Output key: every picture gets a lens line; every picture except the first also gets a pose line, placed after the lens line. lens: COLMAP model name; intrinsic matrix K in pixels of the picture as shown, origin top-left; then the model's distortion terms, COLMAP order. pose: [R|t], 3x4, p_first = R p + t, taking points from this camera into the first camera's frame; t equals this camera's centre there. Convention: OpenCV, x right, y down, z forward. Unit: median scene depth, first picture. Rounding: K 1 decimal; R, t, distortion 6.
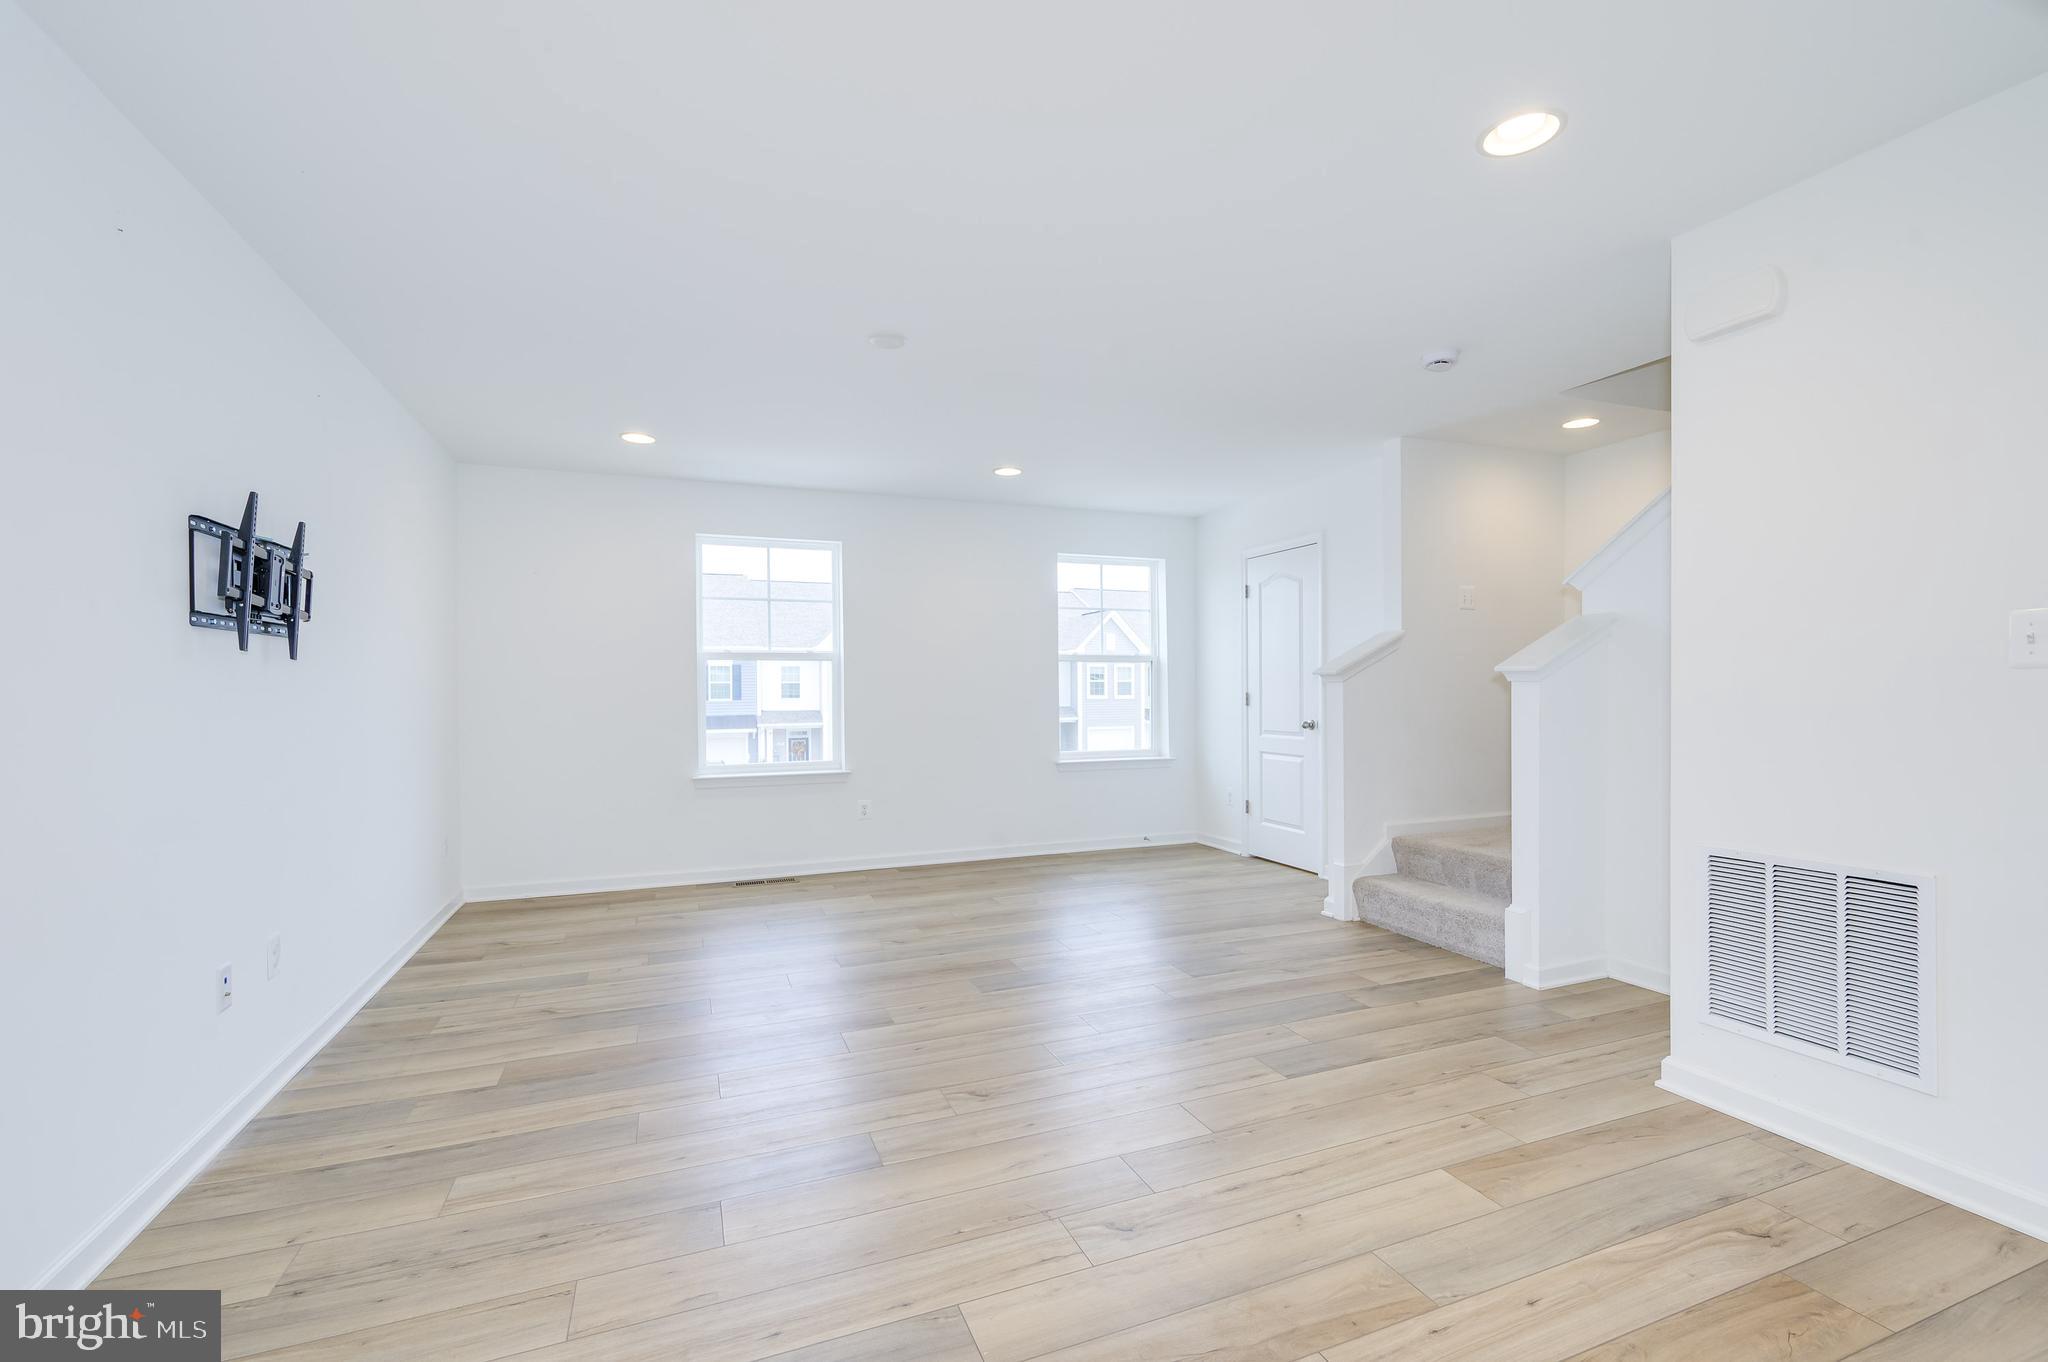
lens RADIAL K [[890.0, 0, 1005.6], [0, 890.0, 685.0], [0, 0, 1]] dist [-0.000973, -0.000126]
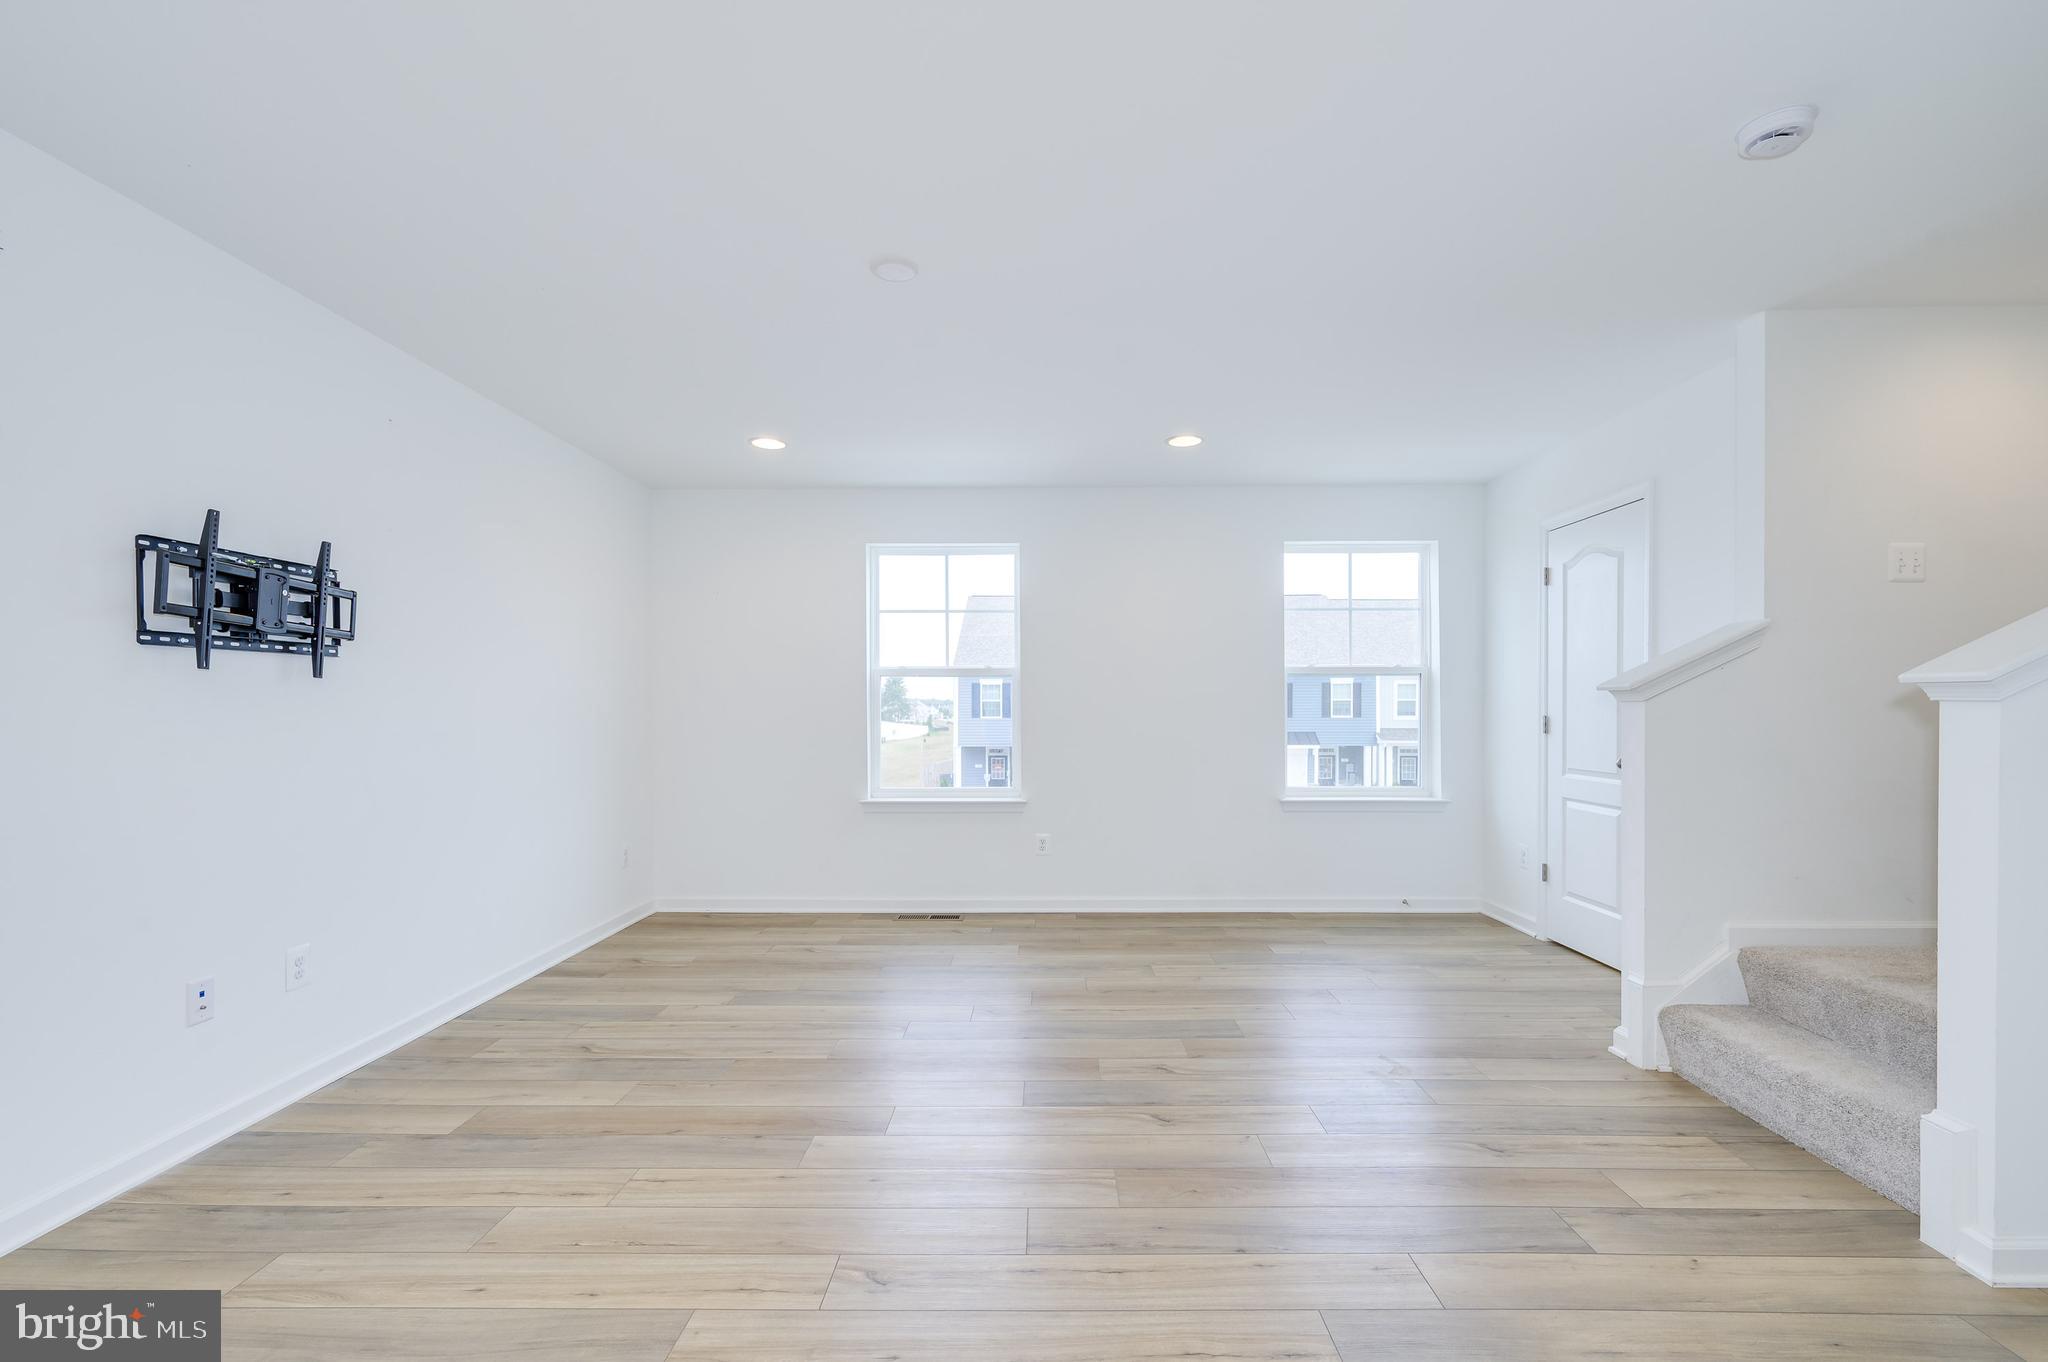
lens RADIAL K [[890.0, 0, 1015.4], [0, 890.0, 712.1], [0, 0, 1]] dist [-0.000973, -0.000126]
pose [[0.926205, 0.006326, -0.376968, 0.200250], [-0.002586, 0.999942, 0.010428, -0.001313], [0.377012, -0.008684, 0.926168, 0.227690]]
